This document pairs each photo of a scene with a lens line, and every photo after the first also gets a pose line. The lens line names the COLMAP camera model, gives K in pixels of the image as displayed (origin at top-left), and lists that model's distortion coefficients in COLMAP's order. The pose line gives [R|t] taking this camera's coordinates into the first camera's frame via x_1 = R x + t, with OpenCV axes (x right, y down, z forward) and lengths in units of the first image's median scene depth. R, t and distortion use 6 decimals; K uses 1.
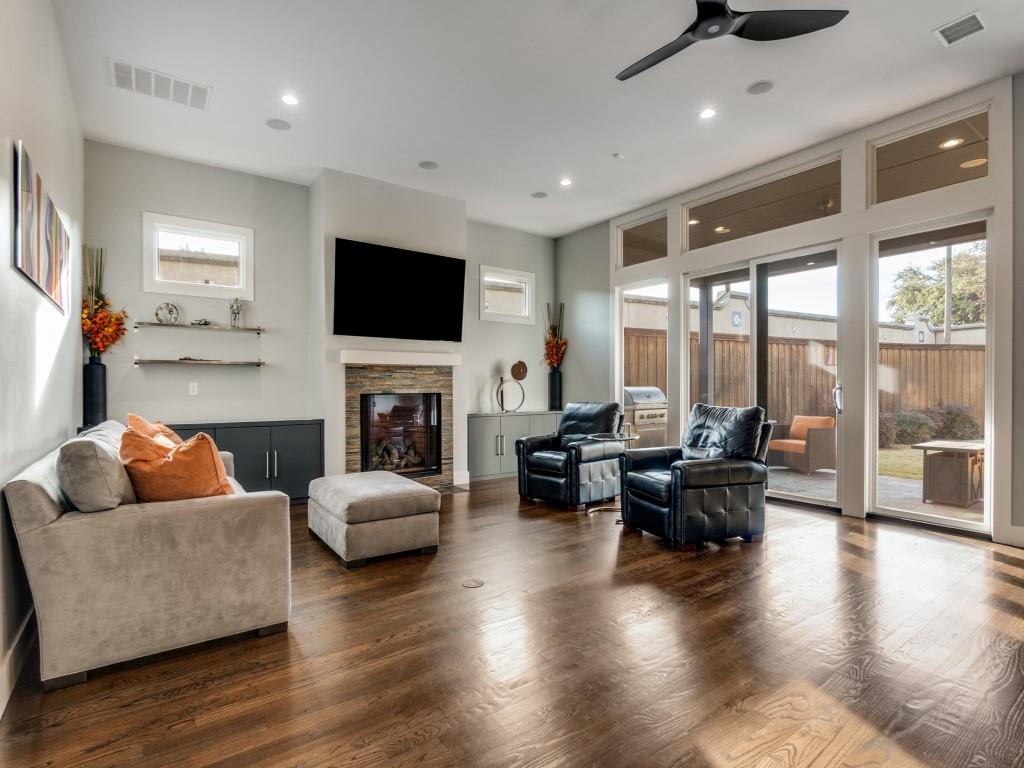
lens RADIAL K [[515.8, 0, 512.7], [0, 515.8, 389.1], [0, 0, 1]] dist [0.003759, -0.000190]
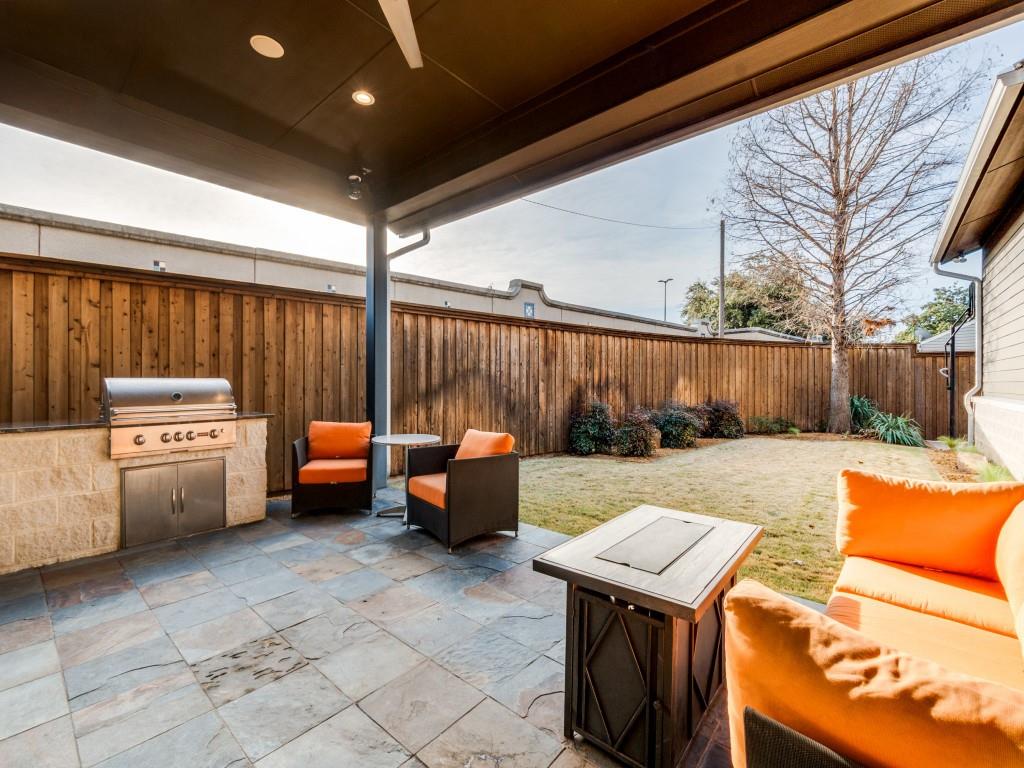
lens RADIAL K [[442.2, 0, 507.7], [0, 442.2, 383.9], [0, 0, 1]] dist [-0.002580, 0.000415]
pose [[0.972579, 0.002932, 0.232555, 0.478410], [-0.002661, 0.999995, -0.001477, 0.001090], [-0.232558, 0.000818, 0.972582, 0.510102]]
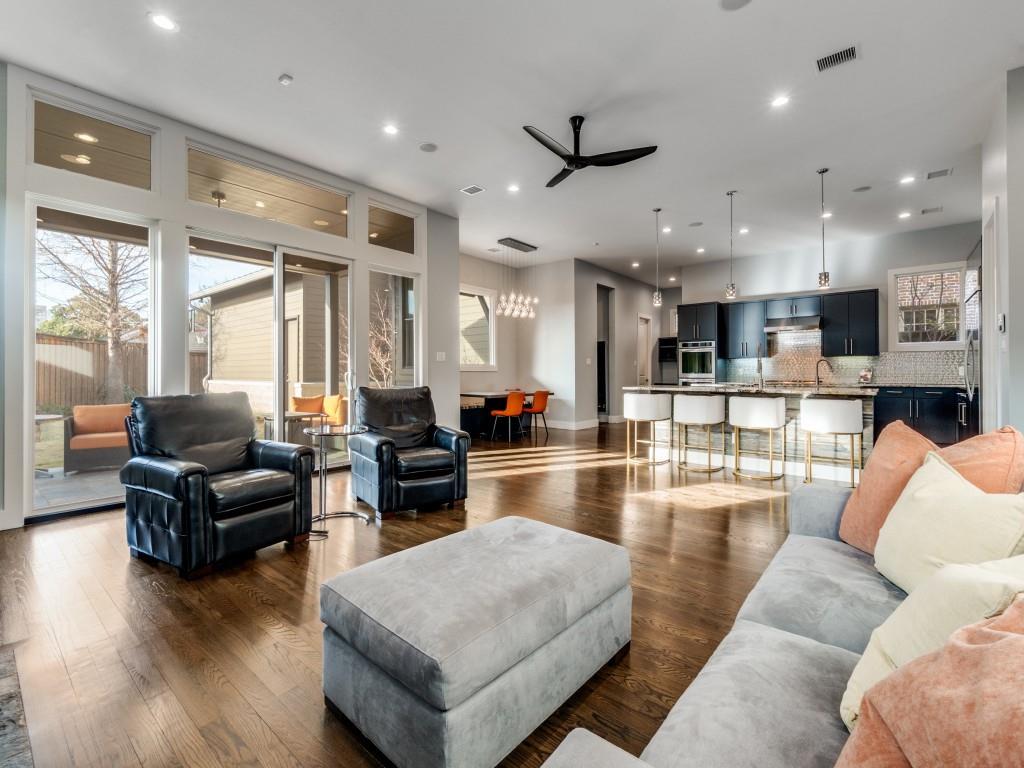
lens RADIAL K [[462.3, 0, 510.5], [0, 462.3, 373.0], [0, 0, 1]] dist [0.000595, 0.000017]
pose [[-0.262855, -0.004081, 0.964827, -0.358607], [0.001980, 0.999987, 0.004769, -0.009723], [-0.964833, 0.003164, -0.262844, 0.561645]]
